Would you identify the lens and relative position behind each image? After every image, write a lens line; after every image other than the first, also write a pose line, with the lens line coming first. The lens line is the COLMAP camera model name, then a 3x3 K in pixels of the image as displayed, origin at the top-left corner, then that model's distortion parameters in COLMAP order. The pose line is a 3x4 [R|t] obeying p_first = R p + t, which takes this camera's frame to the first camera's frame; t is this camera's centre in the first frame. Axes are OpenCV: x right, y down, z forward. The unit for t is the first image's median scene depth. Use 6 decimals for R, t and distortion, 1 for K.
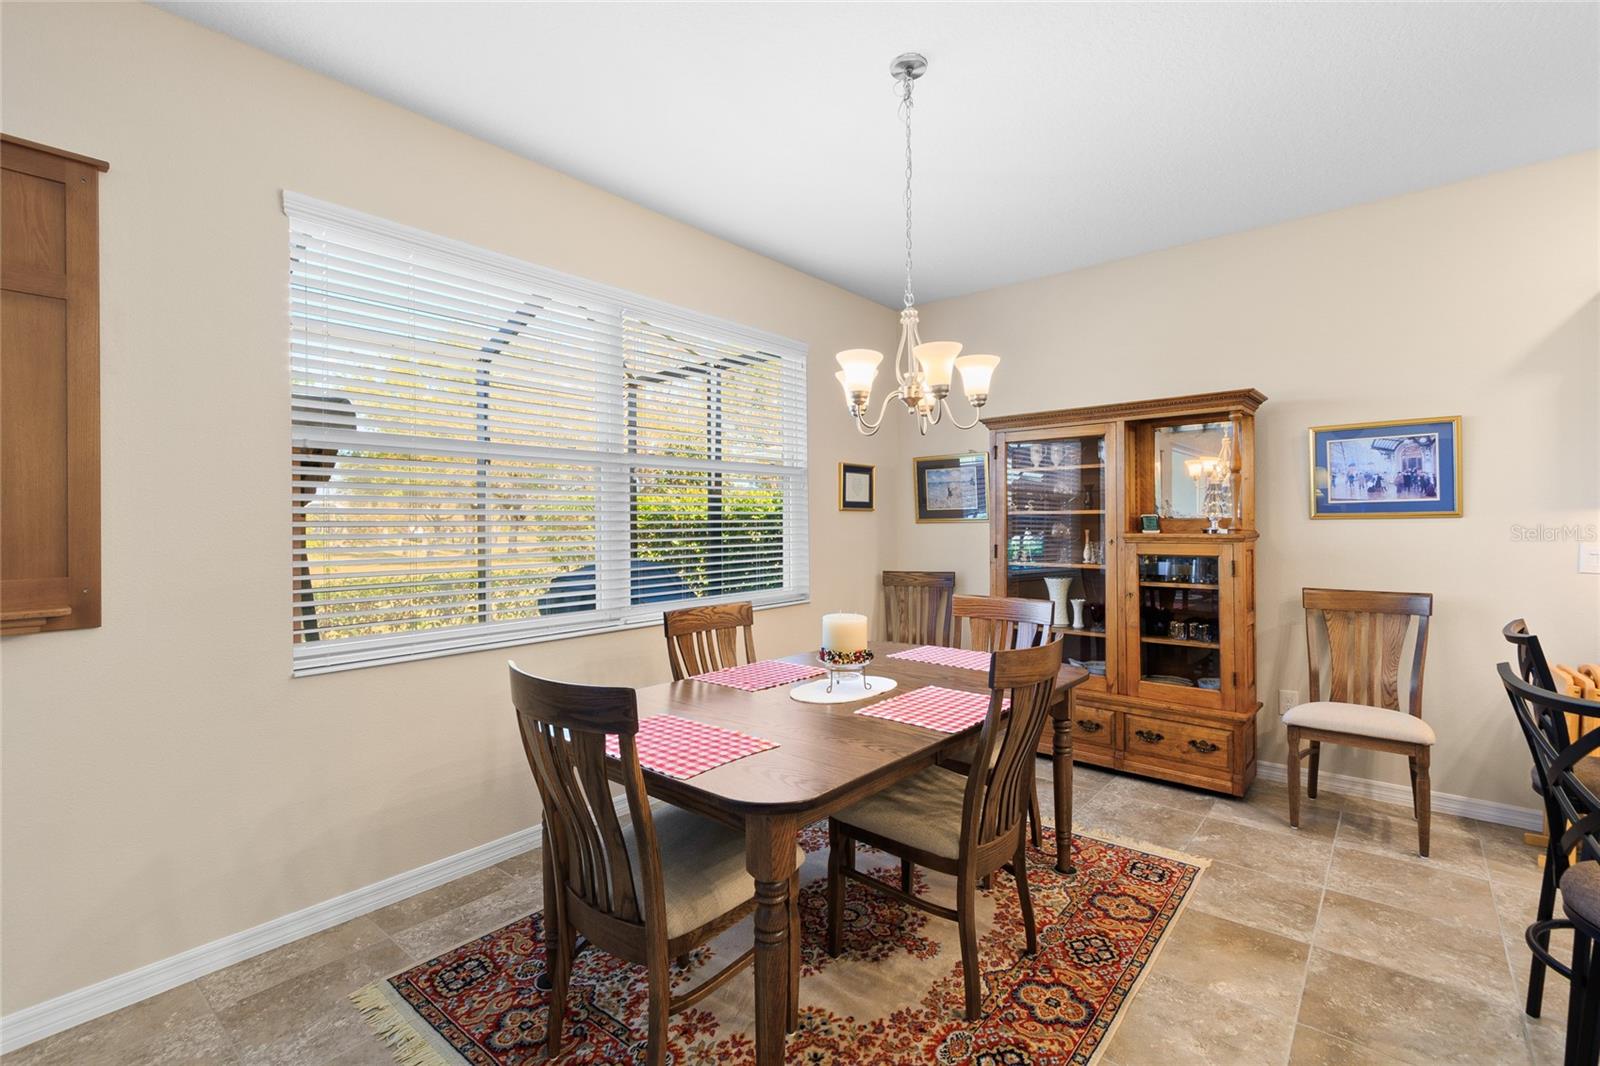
lens RADIAL K [[732.2, 0, 791.3], [0, 732.2, 519.3], [0, 0, 1]] dist [0.008889, -0.001752]
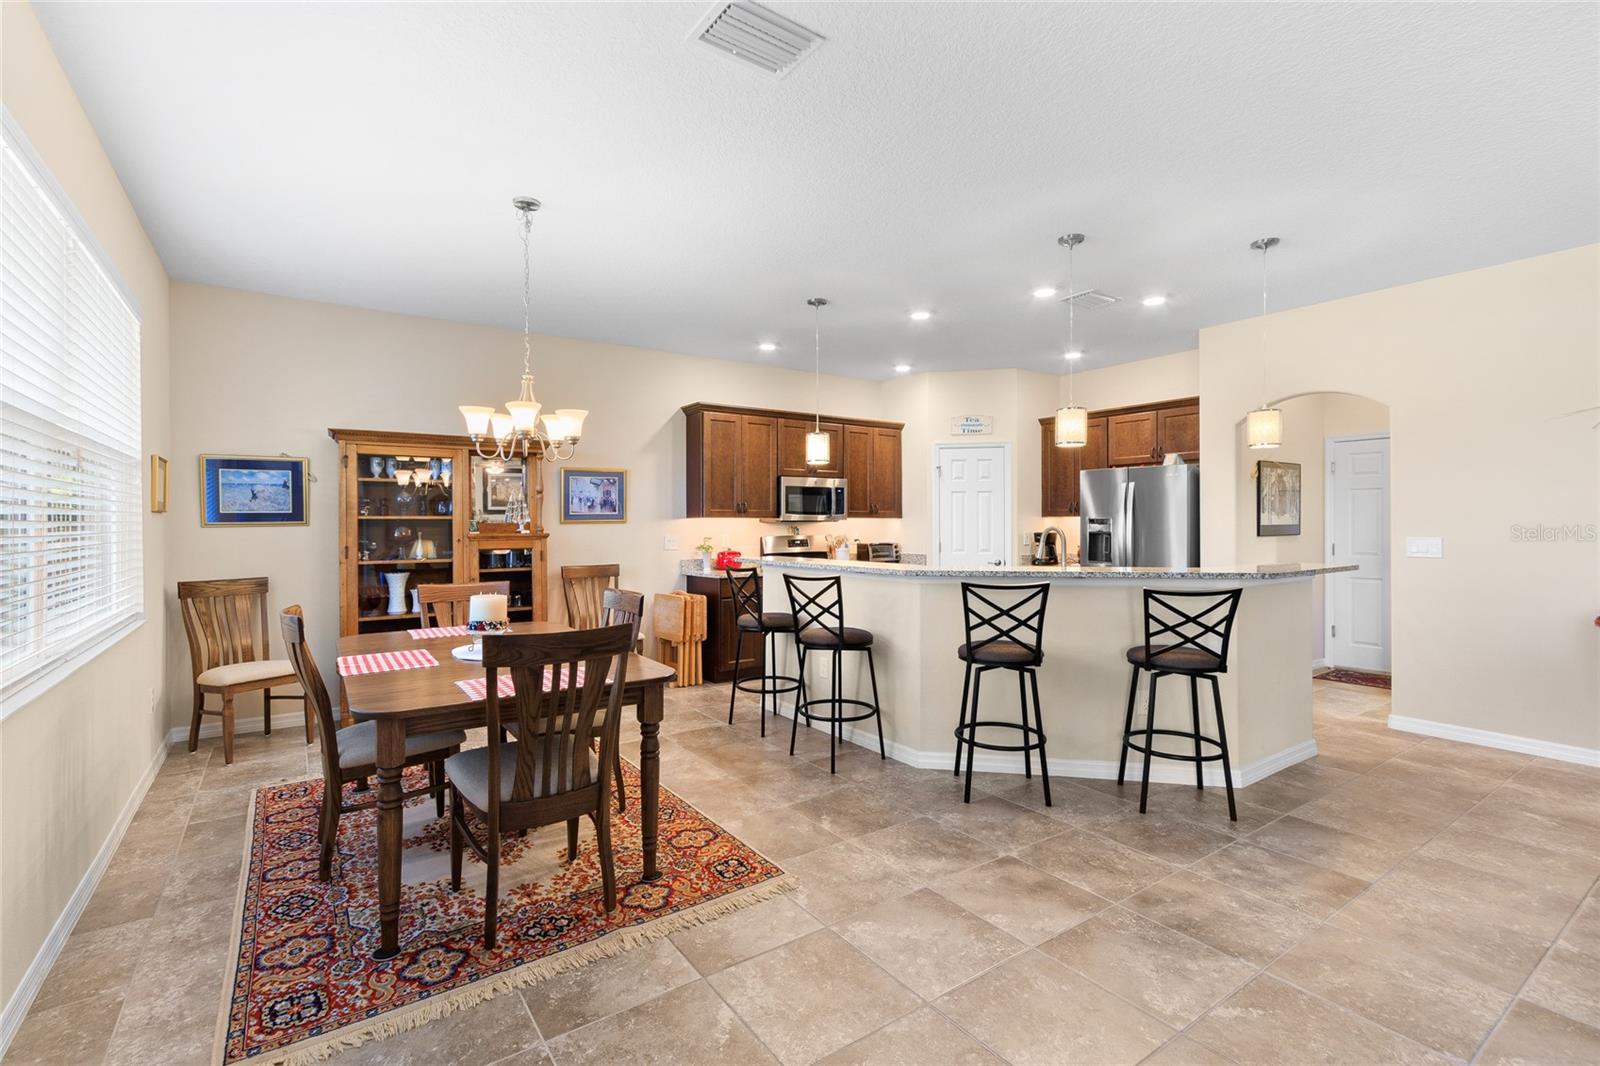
lens RADIAL K [[732.2, 0, 771.8], [0, 732.2, 528.9], [0, 0, 1]] dist [0.008889, -0.001752]
pose [[0.279665, -0.002673, 0.960094, -0.759856], [-0.000772, 0.999995, 0.003009, 0.006275], [-0.960097, -0.001583, 0.279662, 0.105547]]
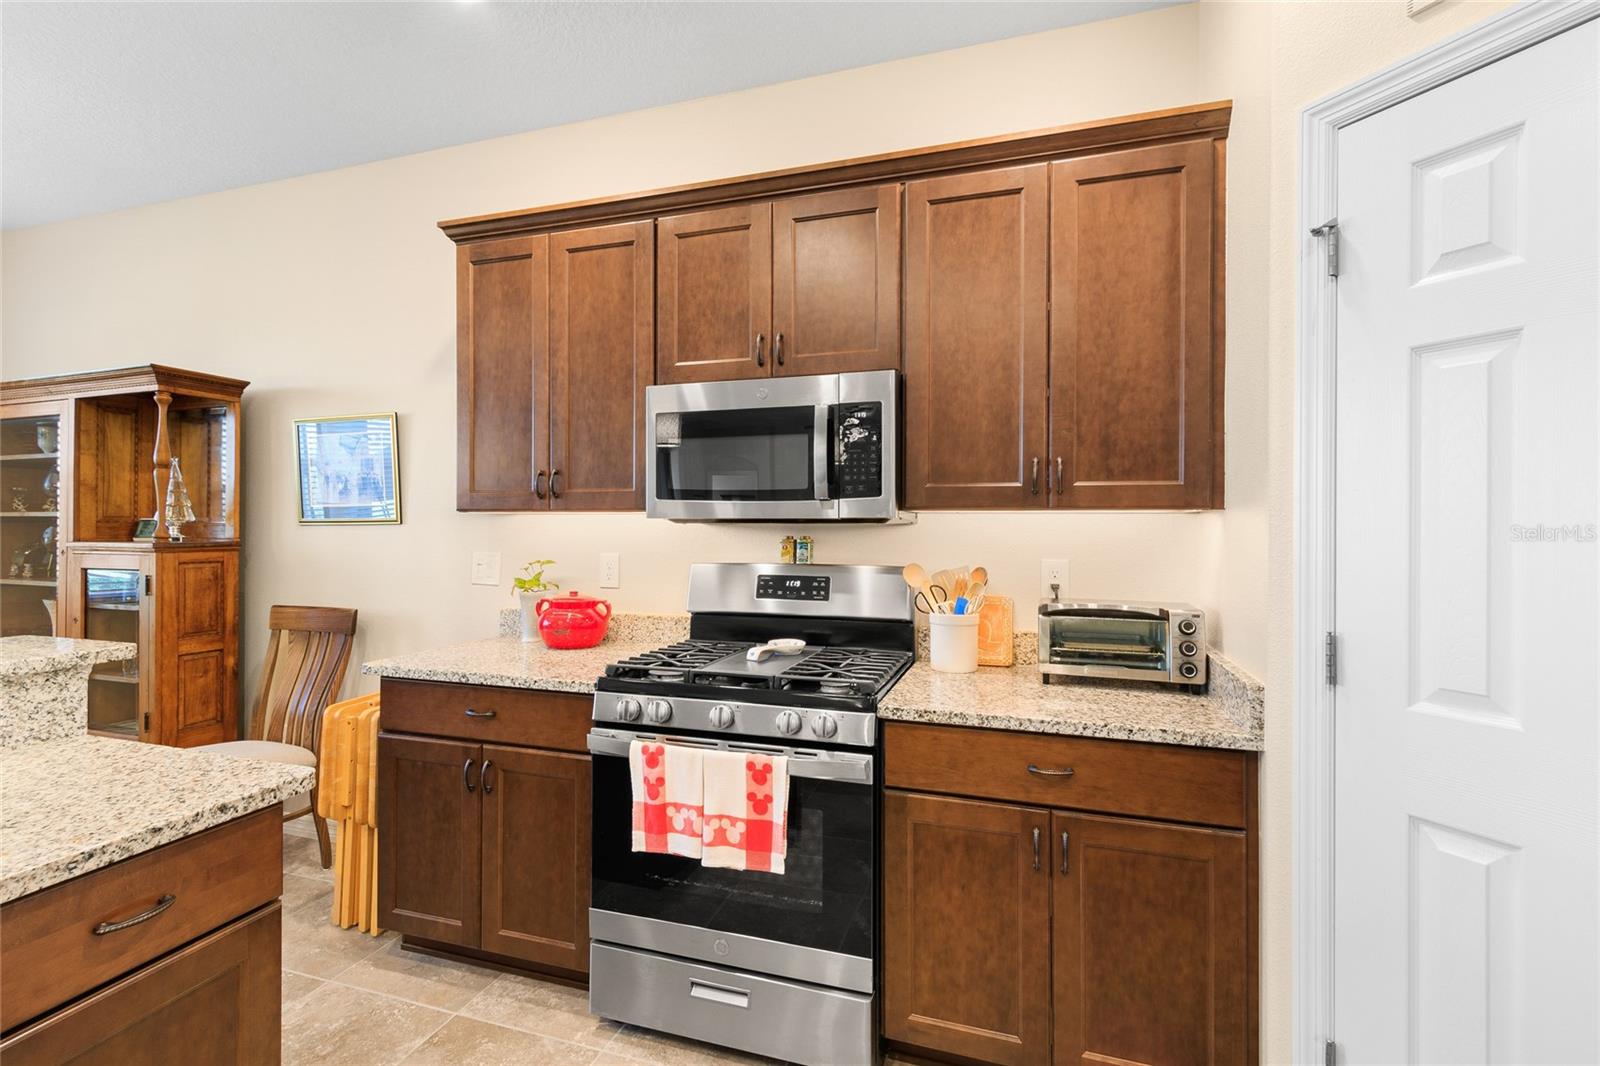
lens RADIAL K [[732.2, 0, 789.6], [0, 732.2, 524.5], [0, 0, 1]] dist [0.008889, -0.001752]
pose [[0.926431, 0.008506, 0.376369, 0.968127], [-0.008789, 0.999961, -0.000966, -0.005424], [-0.376362, -0.002413, 0.926469, -0.021722]]
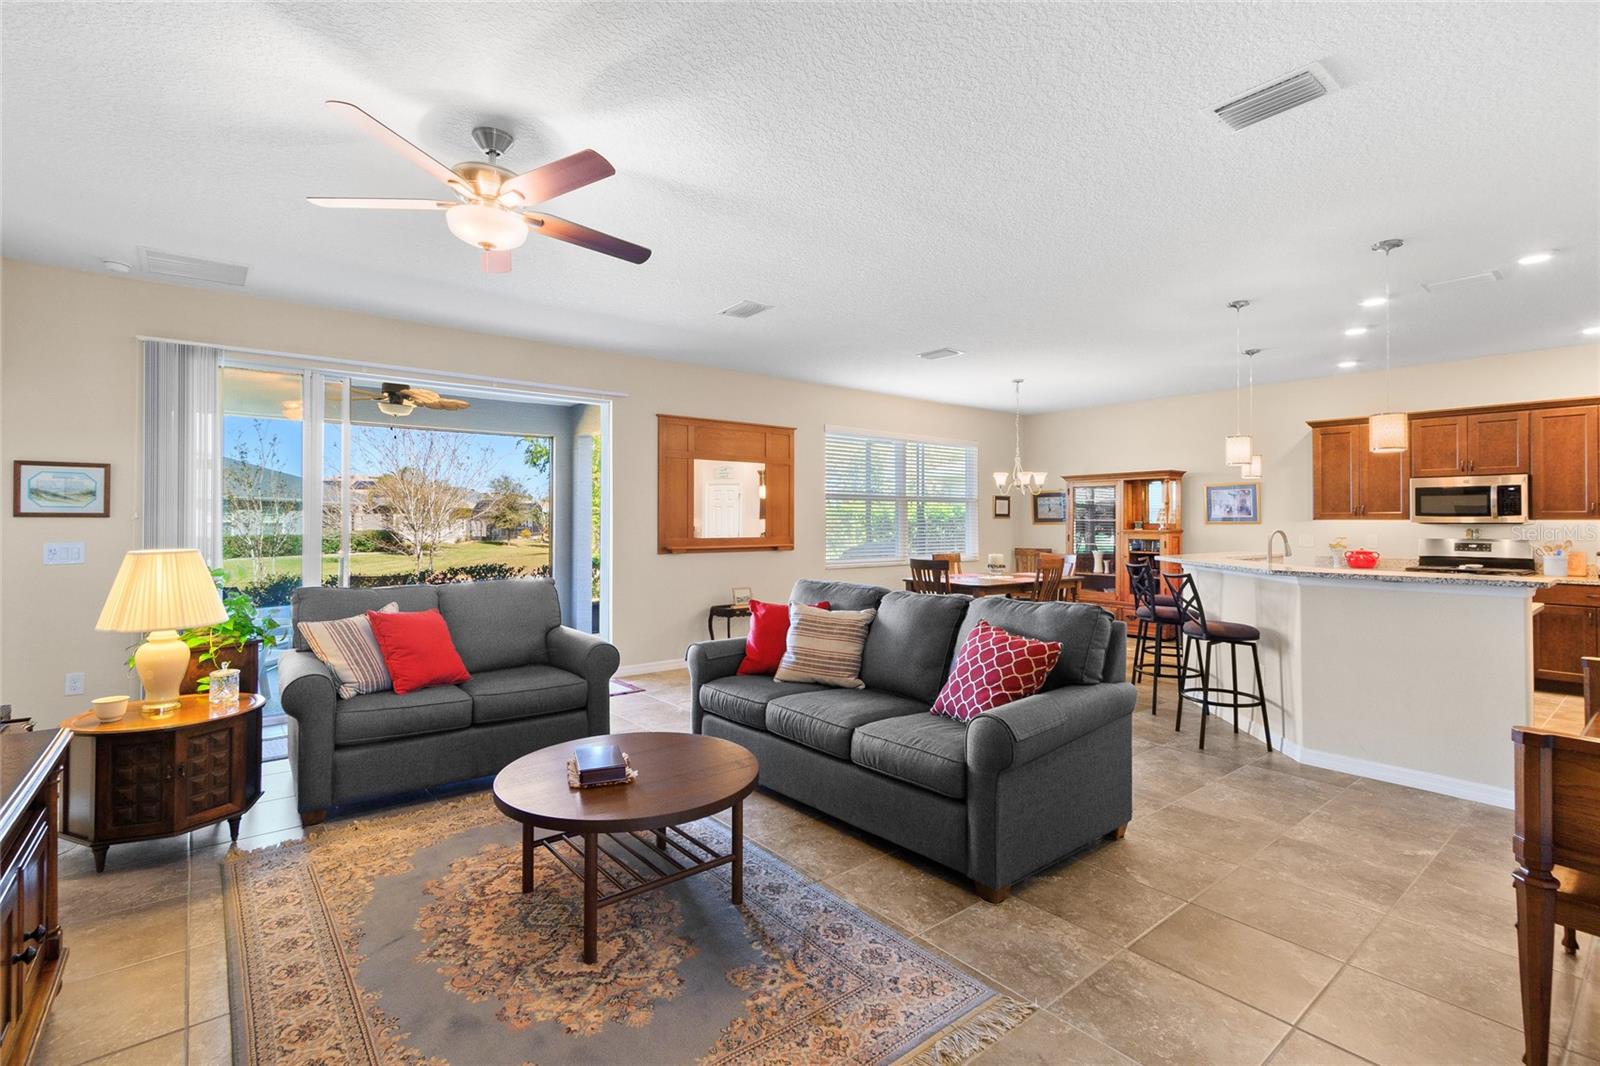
lens RADIAL K [[732.2, 0, 791.1], [0, 732.2, 515.3], [0, 0, 1]] dist [0.008889, -0.001752]
pose [[0.980849, 0.004845, -0.194710, -0.126585], [-0.005989, 0.999968, -0.005287, -0.008835], [0.194678, 0.006352, 0.980847, -1.597389]]
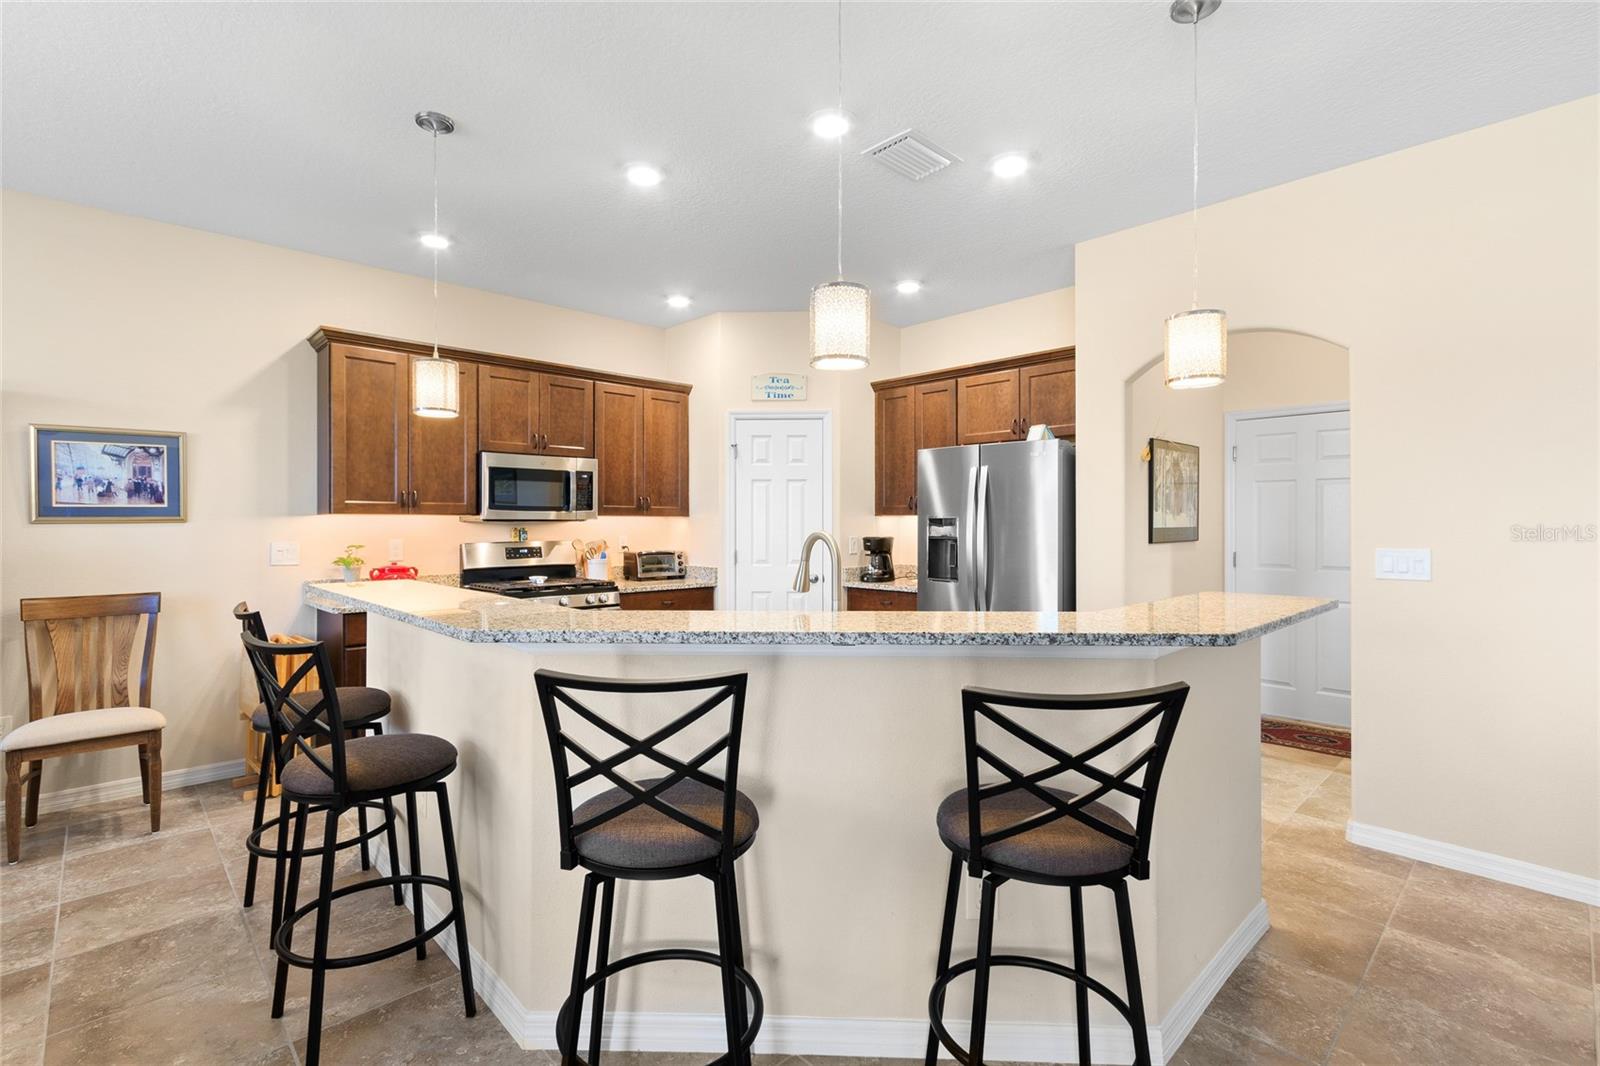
lens RADIAL K [[732.2, 0, 773.3], [0, 732.2, 529.6], [0, 0, 1]] dist [0.008889, -0.001752]
pose [[0.136798, -0.003290, 0.990593, -0.086259], [-0.002889, 0.999989, 0.003720, 0.001873], [-0.990595, -0.003371, 0.136787, -0.049963]]
